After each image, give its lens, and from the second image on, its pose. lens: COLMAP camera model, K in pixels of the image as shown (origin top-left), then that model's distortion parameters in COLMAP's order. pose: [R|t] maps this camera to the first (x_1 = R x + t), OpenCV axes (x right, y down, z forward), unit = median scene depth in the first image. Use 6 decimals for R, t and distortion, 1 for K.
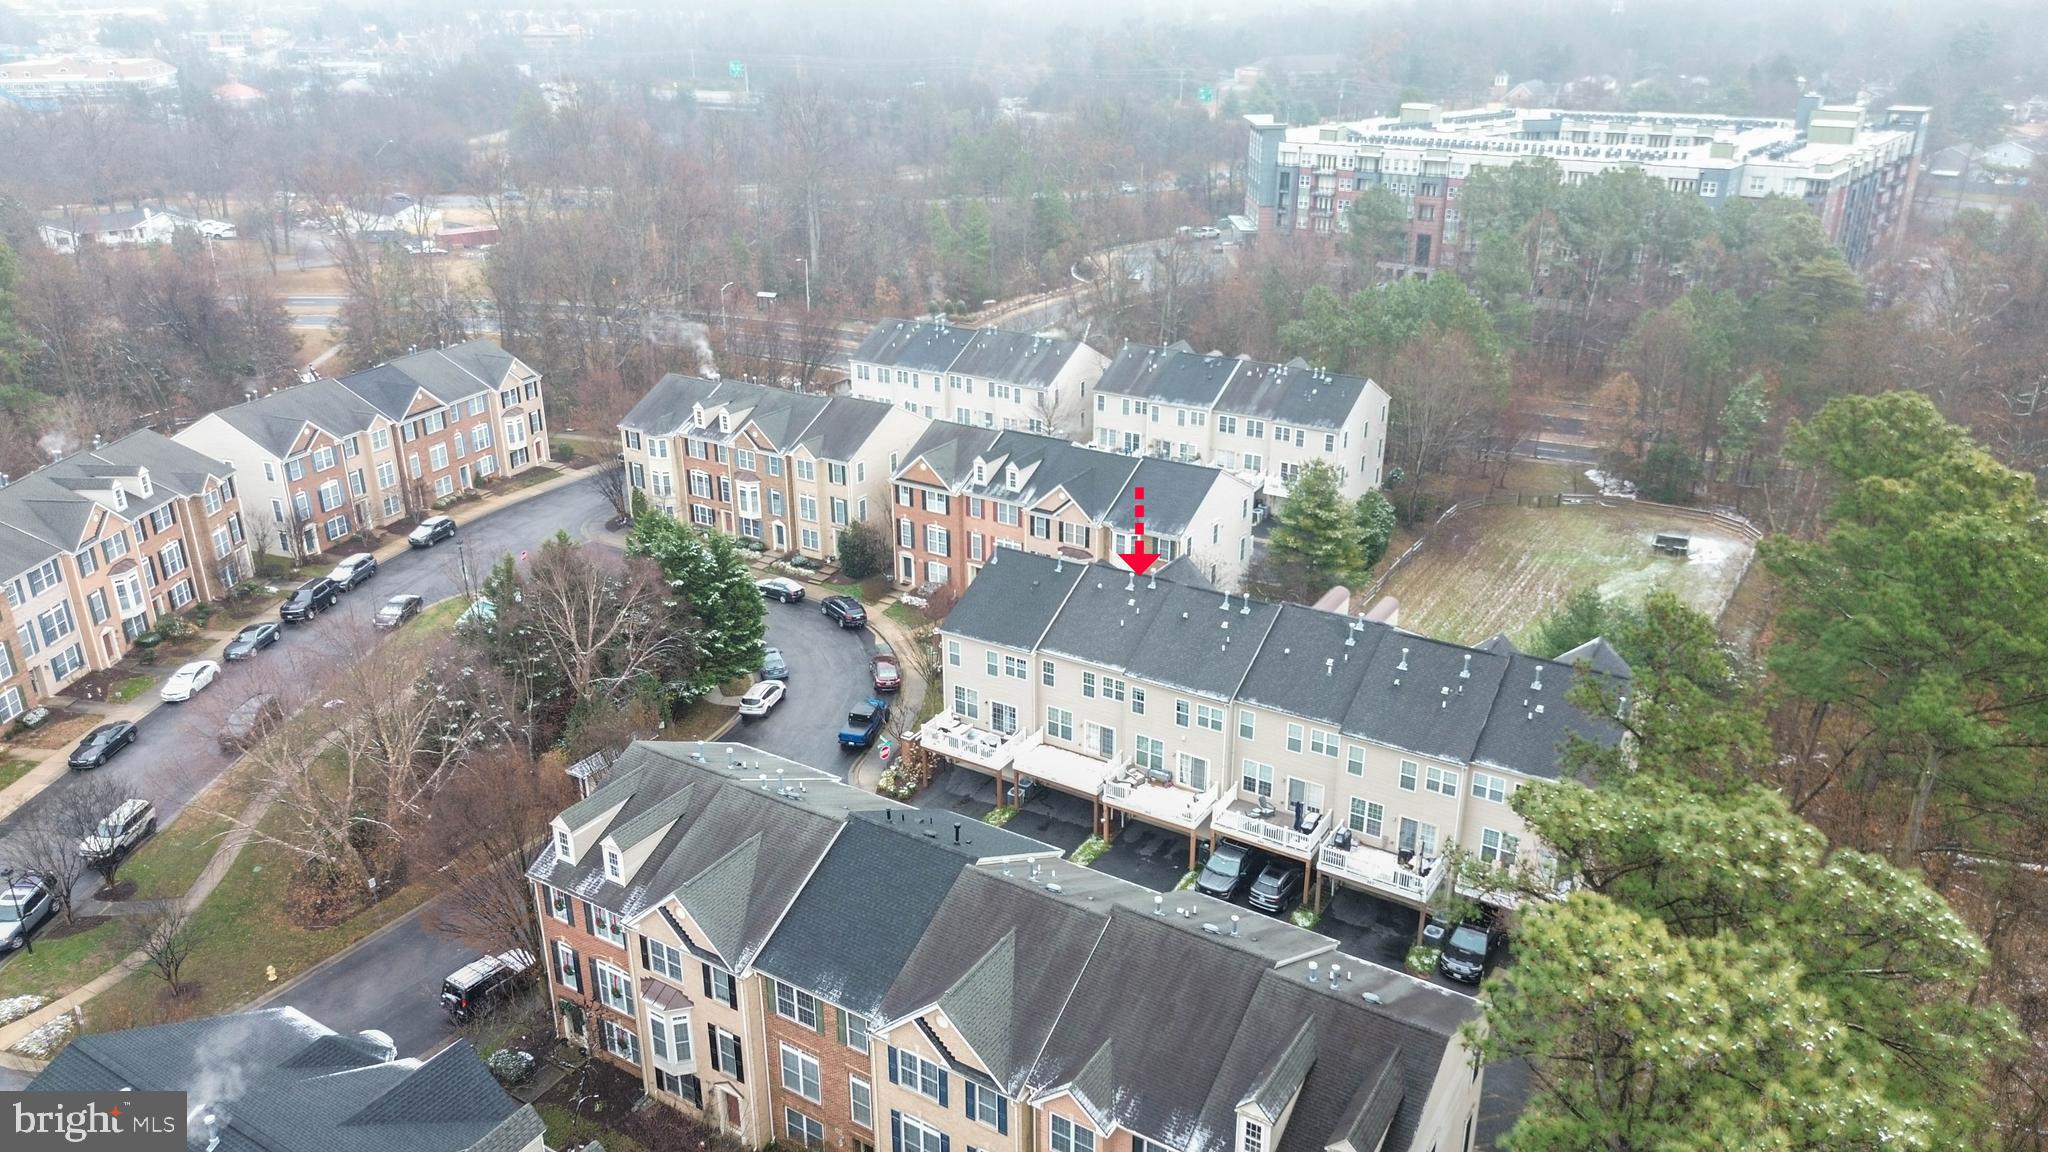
lens RADIAL K [[1450.9, 0, 1024.0], [0, 1450.9, 576.0], [0, 0, 1]] dist [0.112874, -0.147542]
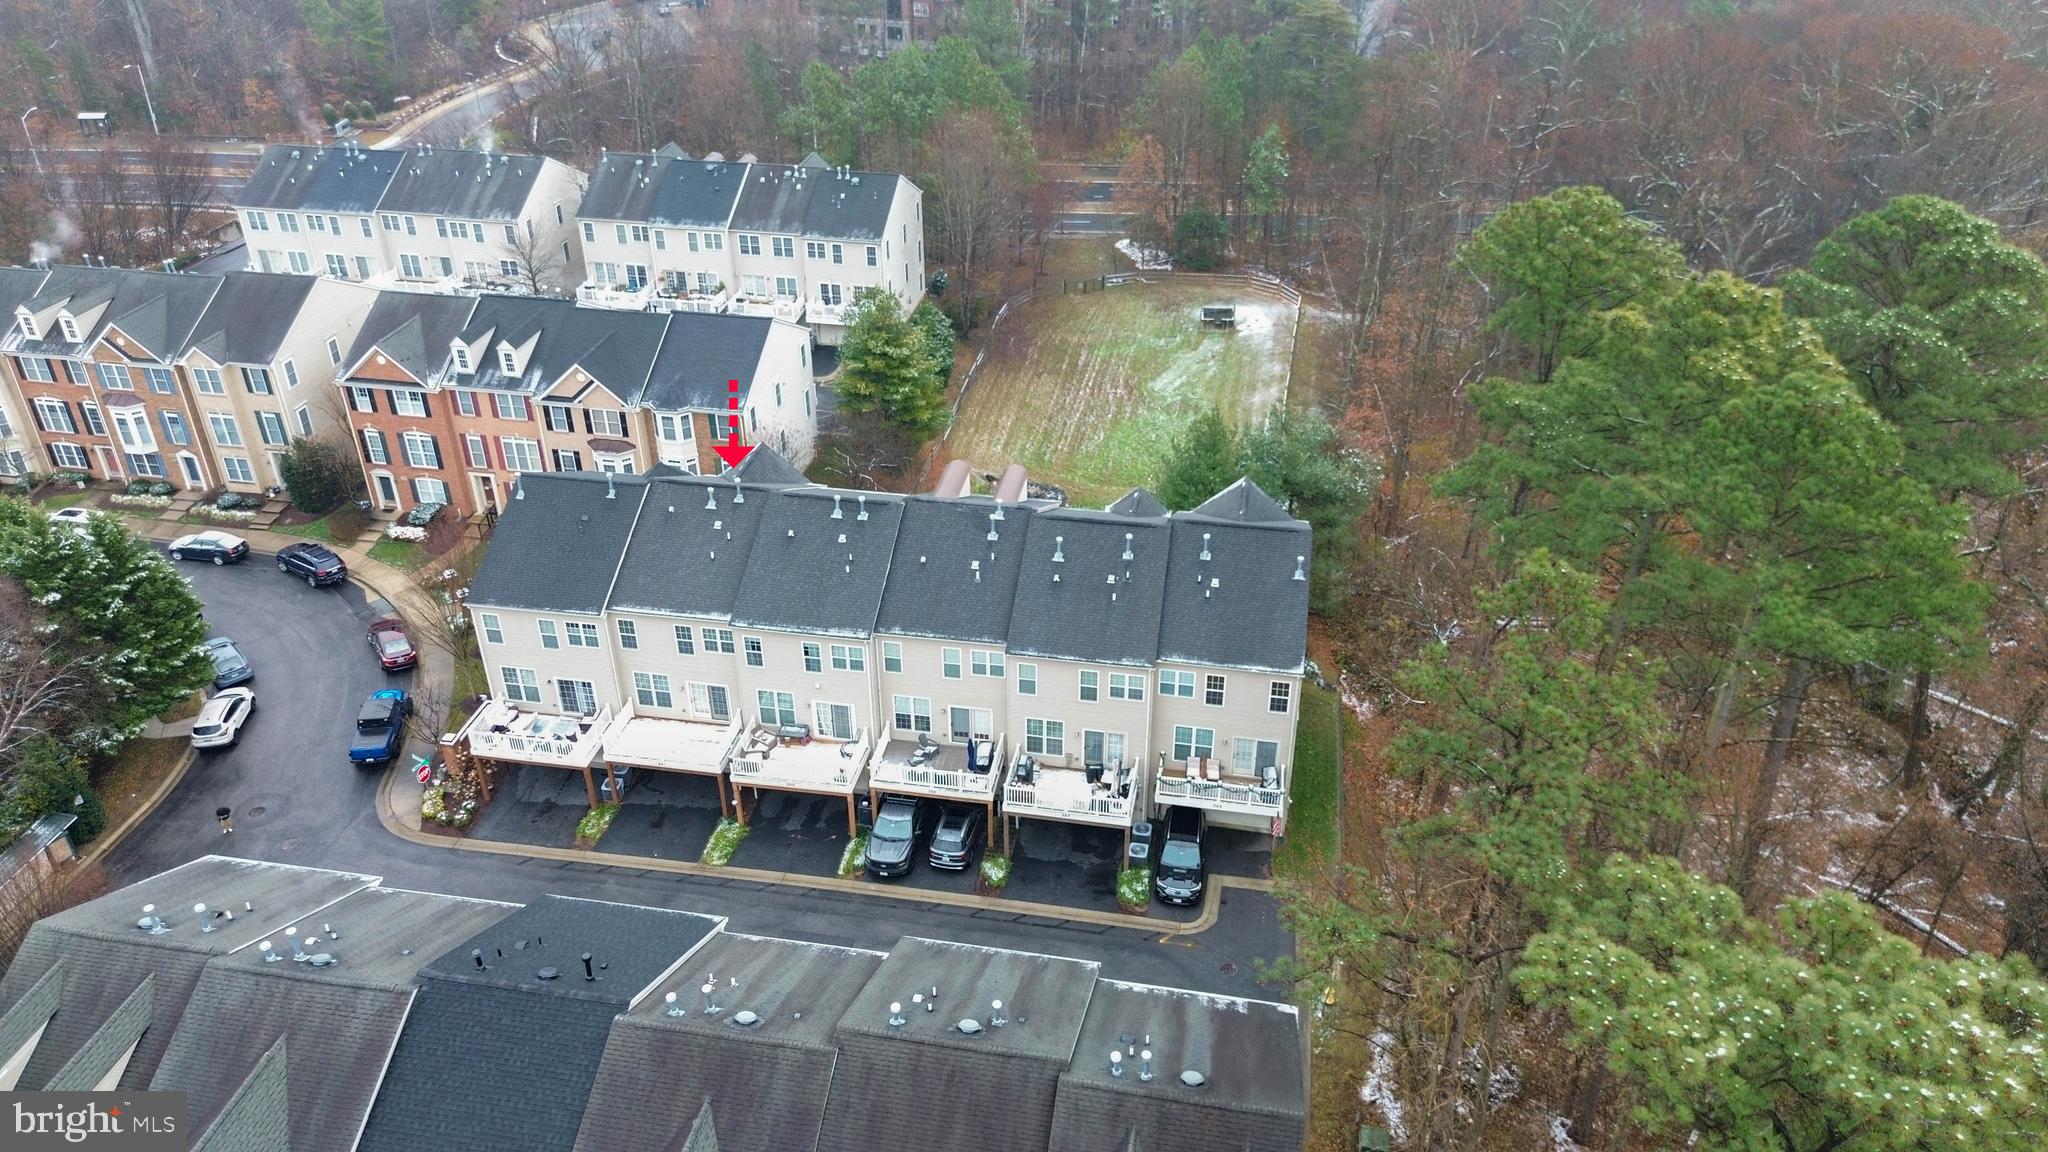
lens RADIAL K [[1448.1, 0, 1024.0], [0, 1448.1, 576.0], [0, 0, 1]] dist [0.084771, -0.087324]
pose [[0.929977, -0.193580, 0.312520, -0.016901], [0.140915, 0.972904, 0.183306, -0.054933], [-0.339536, -0.126431, 0.932057, 0.139172]]
